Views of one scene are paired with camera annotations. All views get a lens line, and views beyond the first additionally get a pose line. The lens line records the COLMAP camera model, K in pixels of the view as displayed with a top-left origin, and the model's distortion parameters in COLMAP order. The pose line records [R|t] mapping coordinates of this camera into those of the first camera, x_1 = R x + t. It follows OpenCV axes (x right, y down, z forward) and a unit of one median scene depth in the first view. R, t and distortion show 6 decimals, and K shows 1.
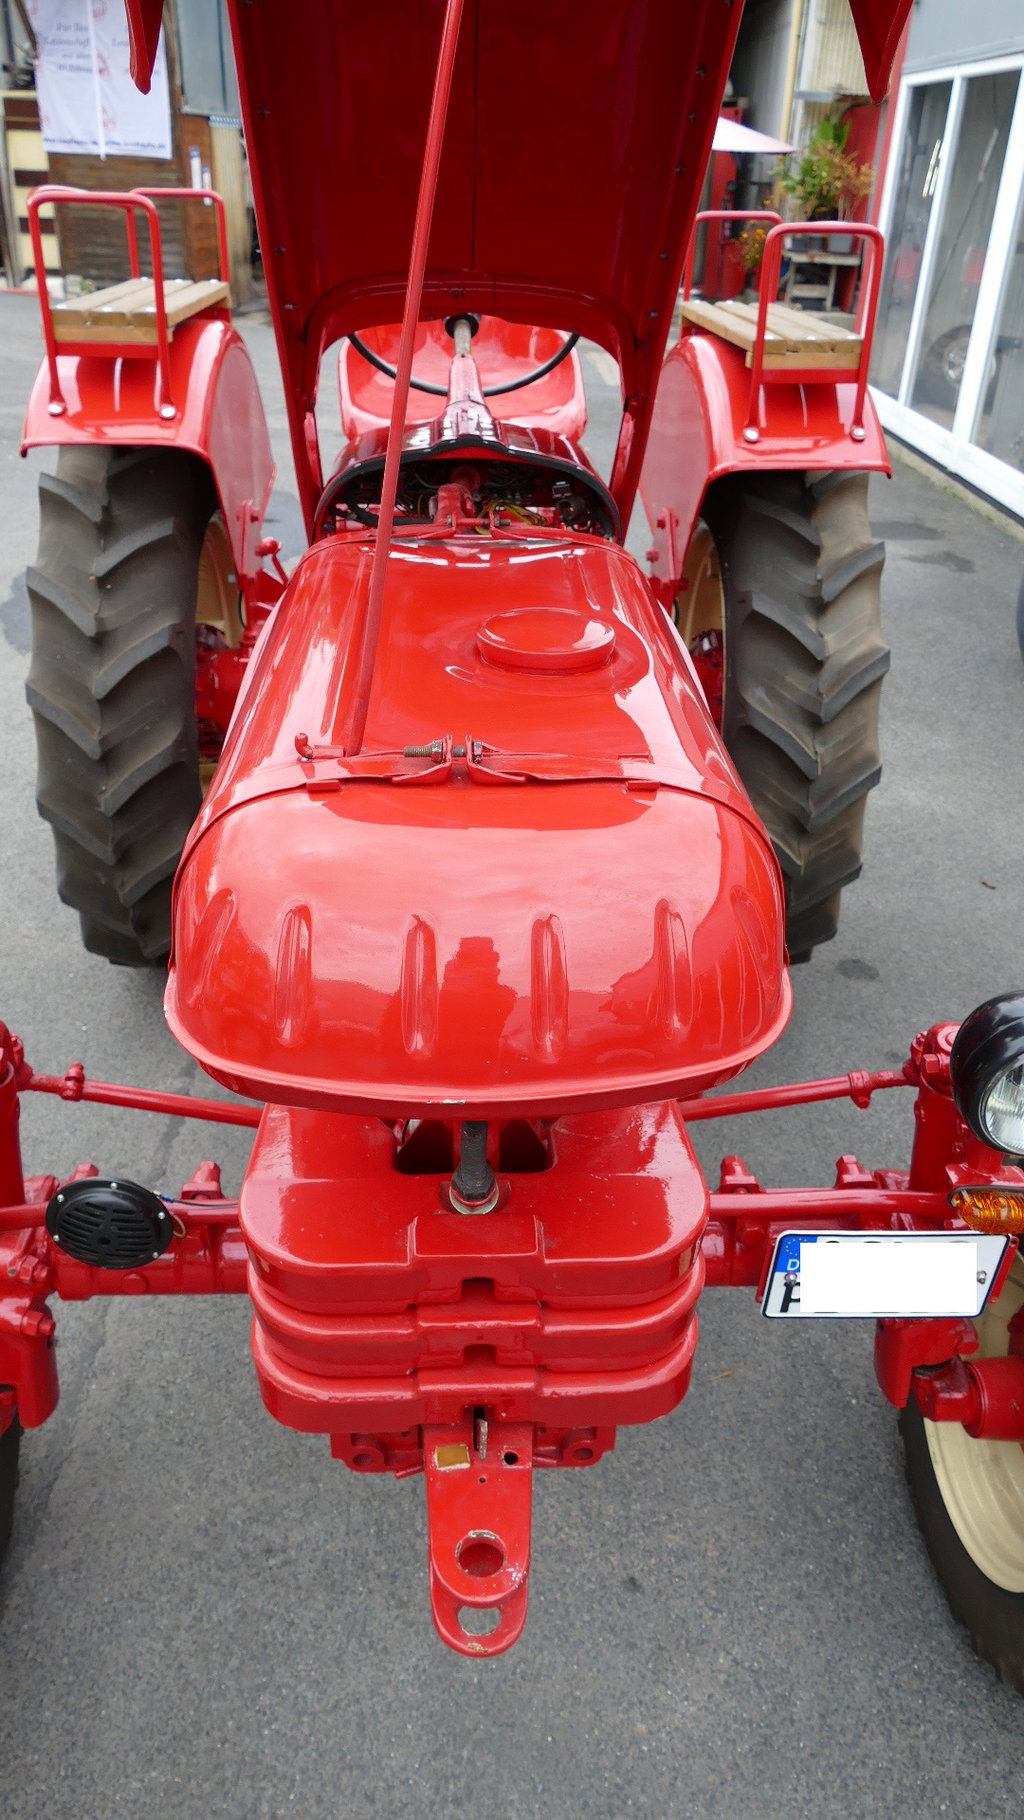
lens RADIAL K [[1319.7, 0, 513.0], [0, 1319.7, 911.4], [0, 0, 1]] dist [0.003139, -0.012284]
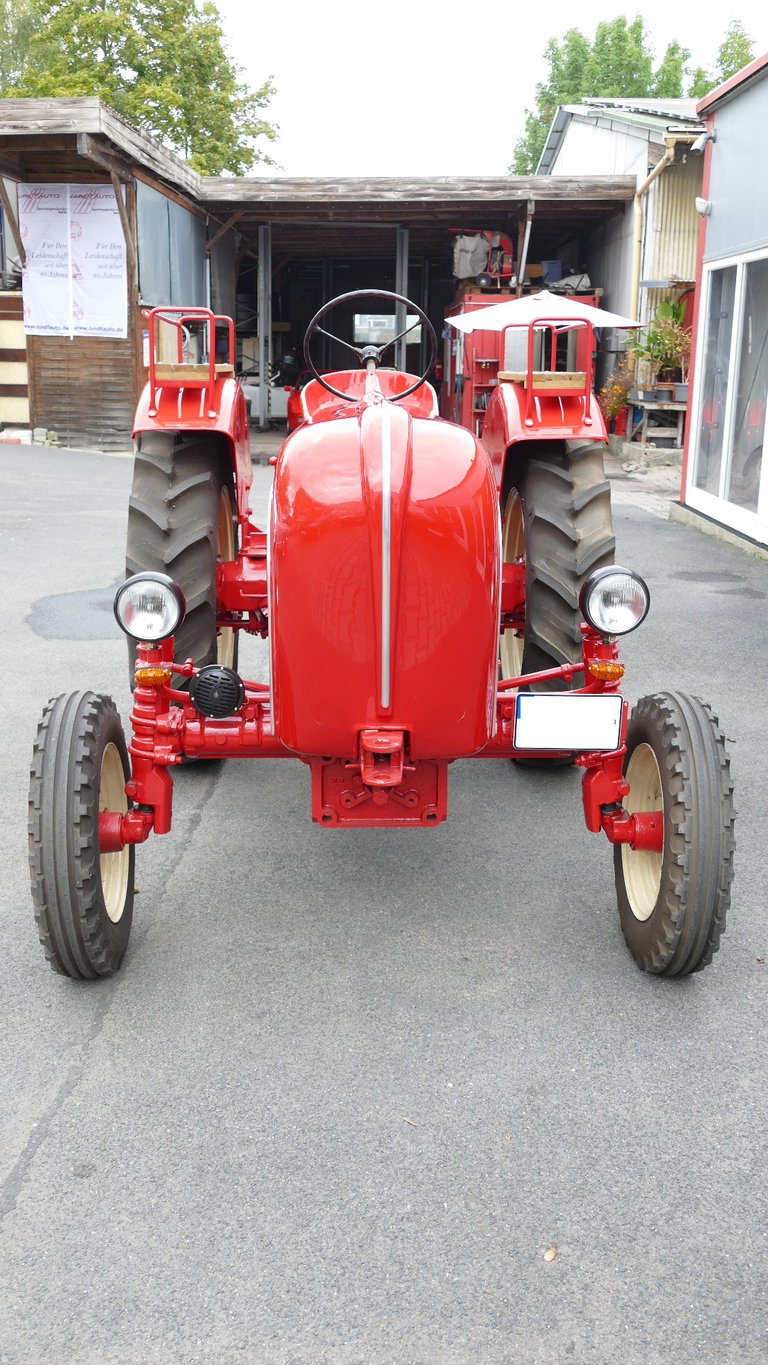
lens RADIAL K [[1375.9, 0, 381.4], [0, 1375.9, 683.1], [0, 0, 1]] dist [0.013843, 0.000000]
pose [[0.999646, -0.012342, -0.023556, 0.003272], [0.005301, 0.960485, -0.278282, 0.096717], [0.026059, 0.278059, 0.960210, -0.137844]]
